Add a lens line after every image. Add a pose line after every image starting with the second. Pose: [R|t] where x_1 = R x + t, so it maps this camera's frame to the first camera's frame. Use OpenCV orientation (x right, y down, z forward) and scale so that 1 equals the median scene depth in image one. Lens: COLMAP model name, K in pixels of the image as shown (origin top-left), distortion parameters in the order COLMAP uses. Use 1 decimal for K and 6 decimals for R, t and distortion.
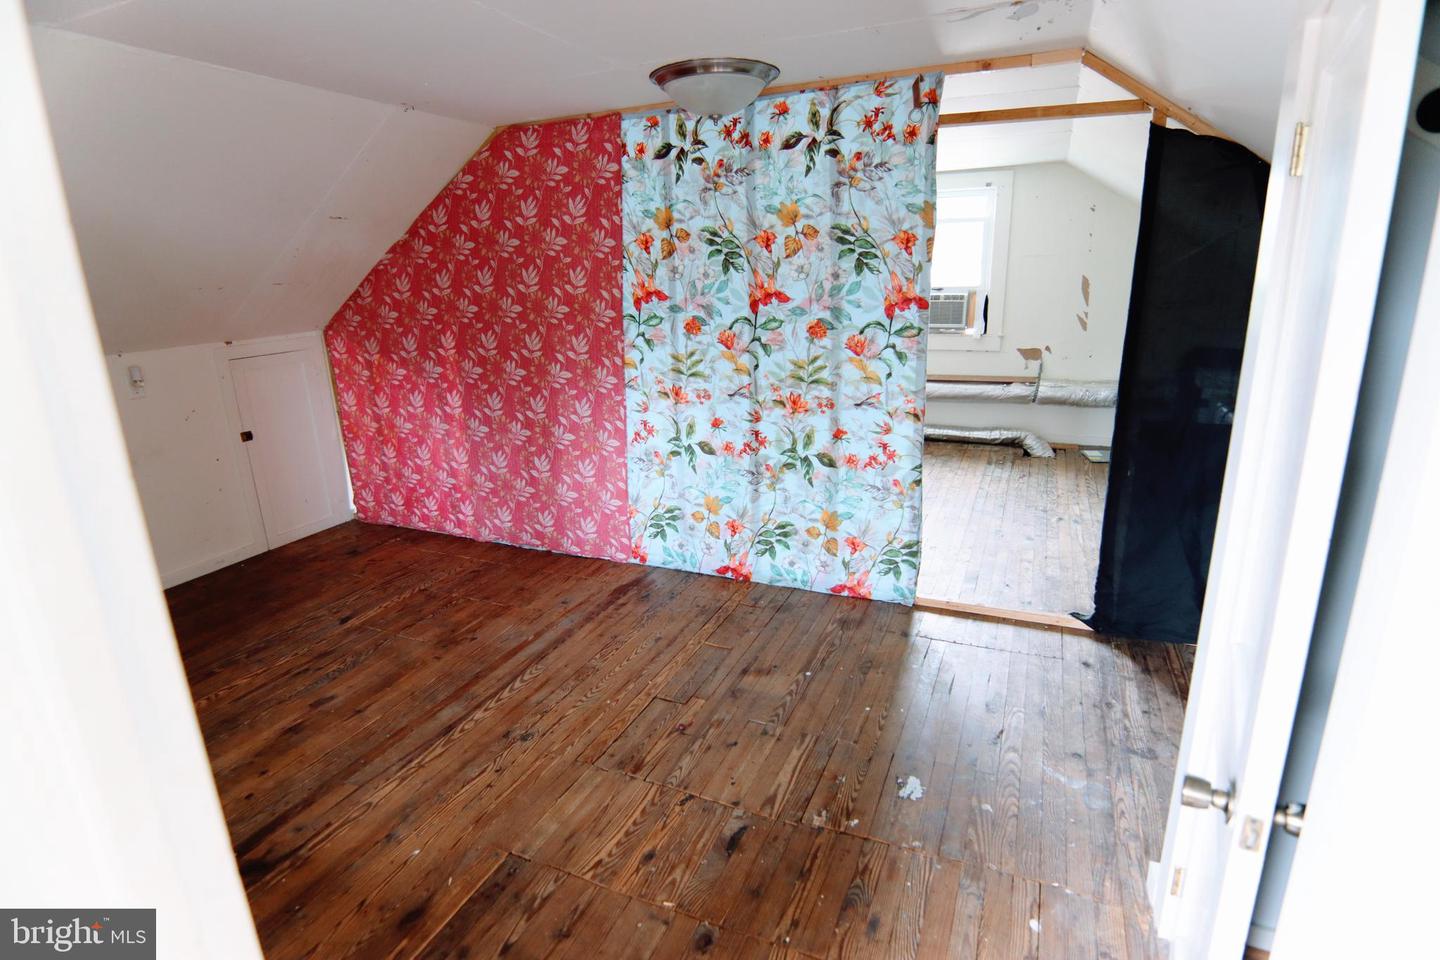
lens RADIAL K [[737.9, 0, 724.2], [0, 737.9, 480.1], [0, 0, 1]] dist [-0.005741, -0.001527]
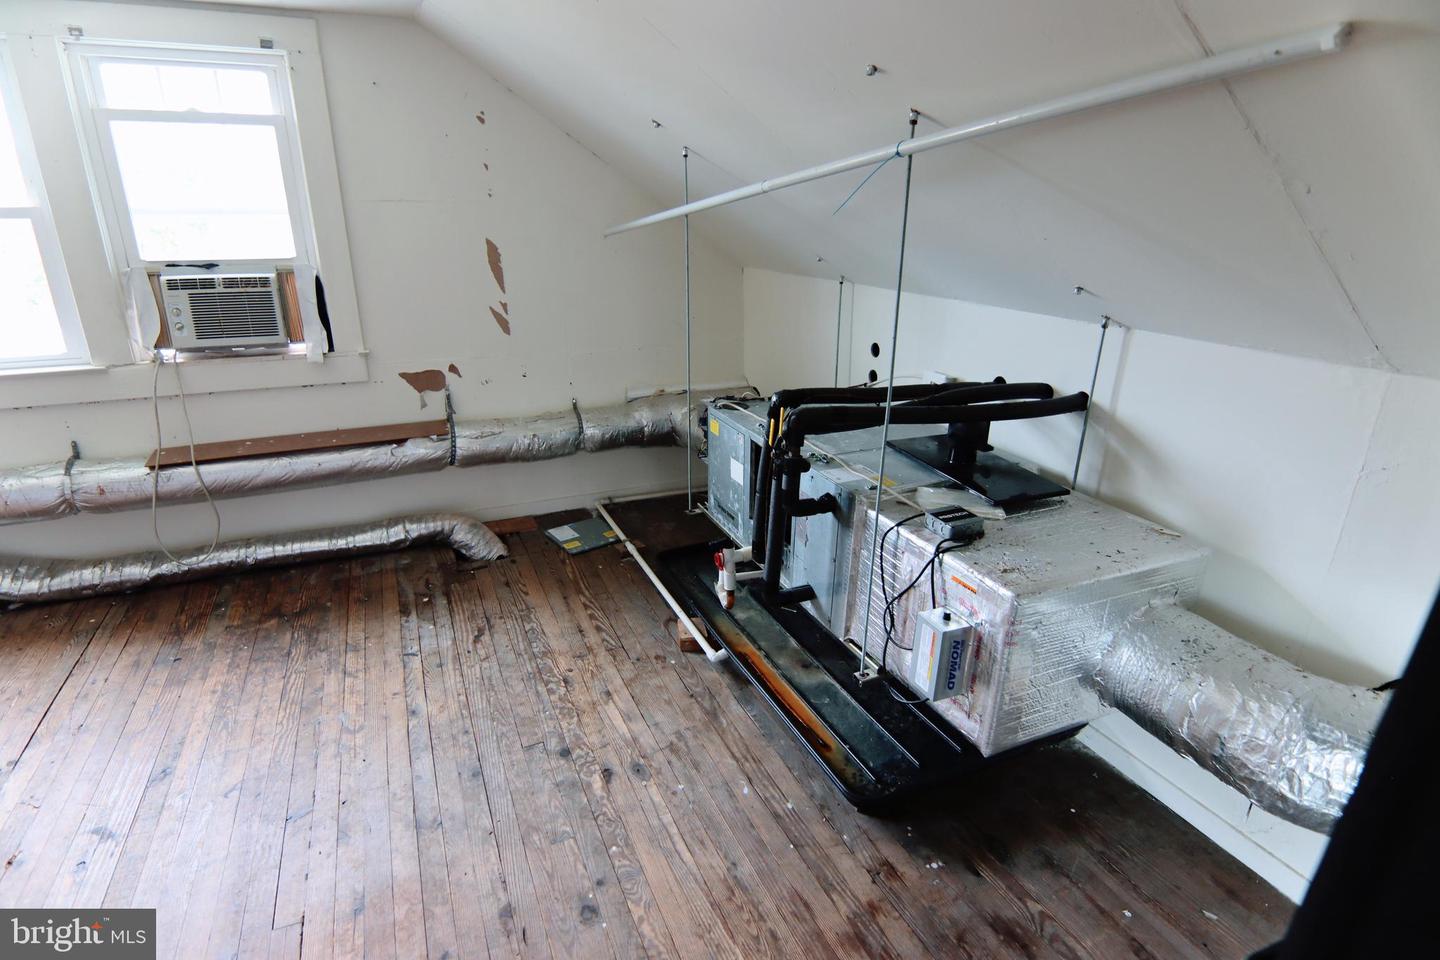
lens RADIAL K [[737.9, 0, 720.0], [0, 737.9, 476.2], [0, 0, 1]] dist [-0.005741, -0.001527]
pose [[0.679549, -0.219013, 0.700176, 0.160771], [0.176792, 0.975160, 0.133443, -0.136807], [-0.712010, 0.033105, 0.701389, 0.454259]]
